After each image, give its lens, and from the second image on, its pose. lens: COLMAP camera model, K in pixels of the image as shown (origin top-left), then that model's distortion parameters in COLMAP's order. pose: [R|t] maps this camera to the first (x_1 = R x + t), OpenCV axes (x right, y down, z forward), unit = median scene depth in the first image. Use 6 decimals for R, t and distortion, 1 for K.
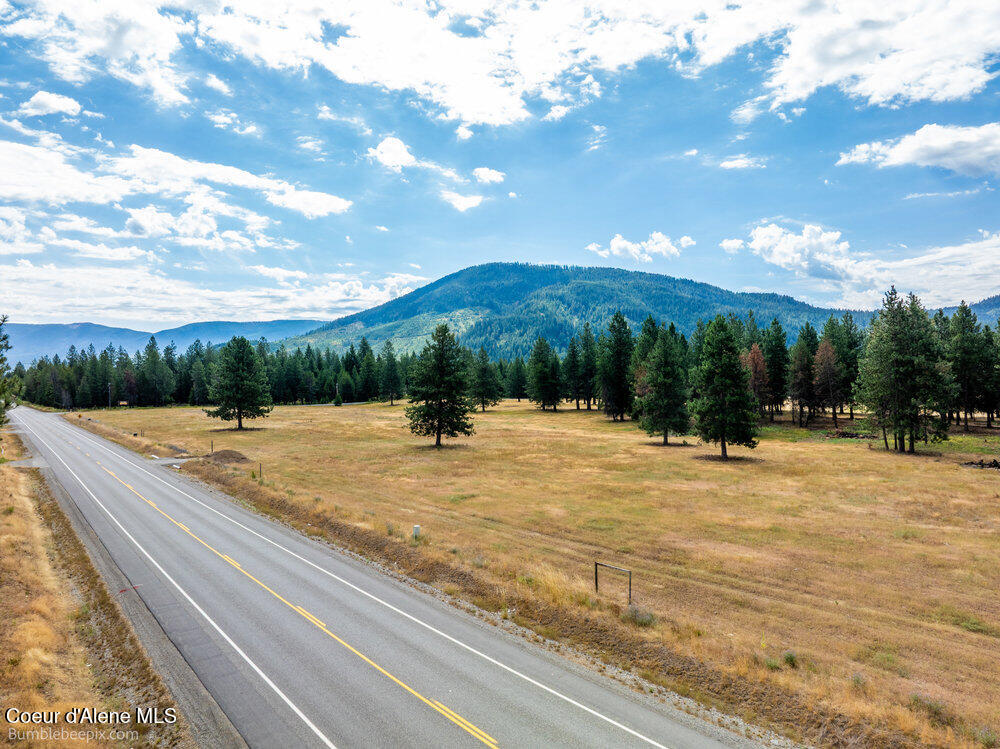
lens RADIAL K [[715.2, 0, 500.0], [0, 715.2, 374.5], [0, 0, 1]] dist [-0.002121, -0.001913]
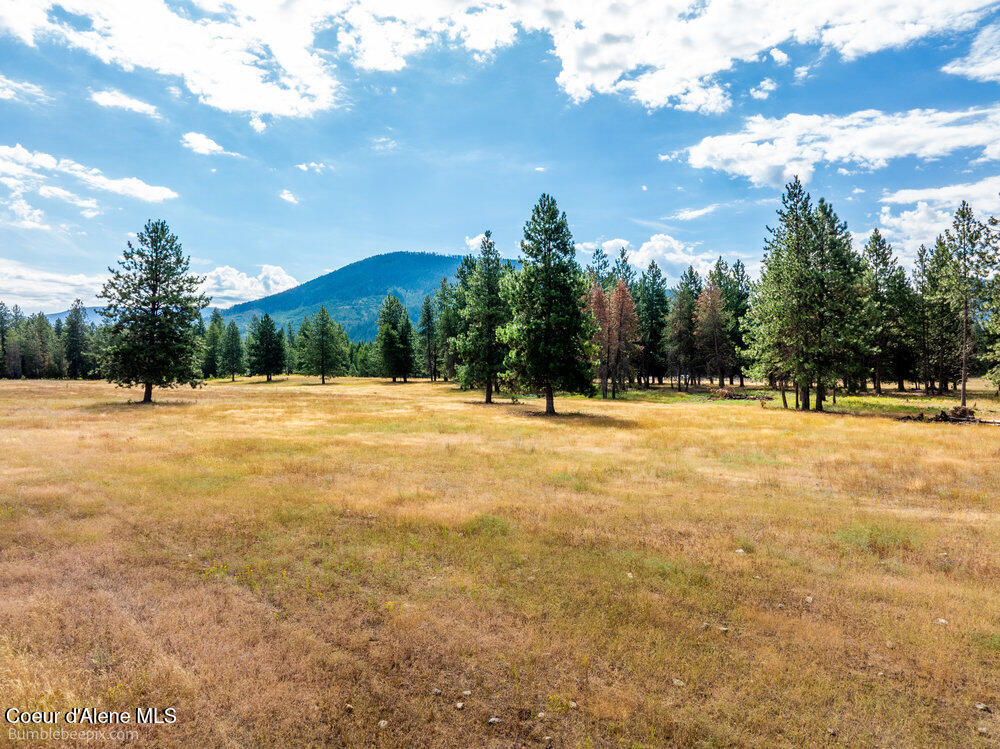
lens RADIAL K [[682.4, 0, 500.0], [0, 682.4, 374.5], [0, 0, 1]] dist [-0.001005, -0.000397]
pose [[0.993805, 0.012745, 0.110408, 0.186766], [-0.012719, 0.999919, -0.000942, 0.077534], [-0.110411, -0.000468, 0.993886, 0.362794]]
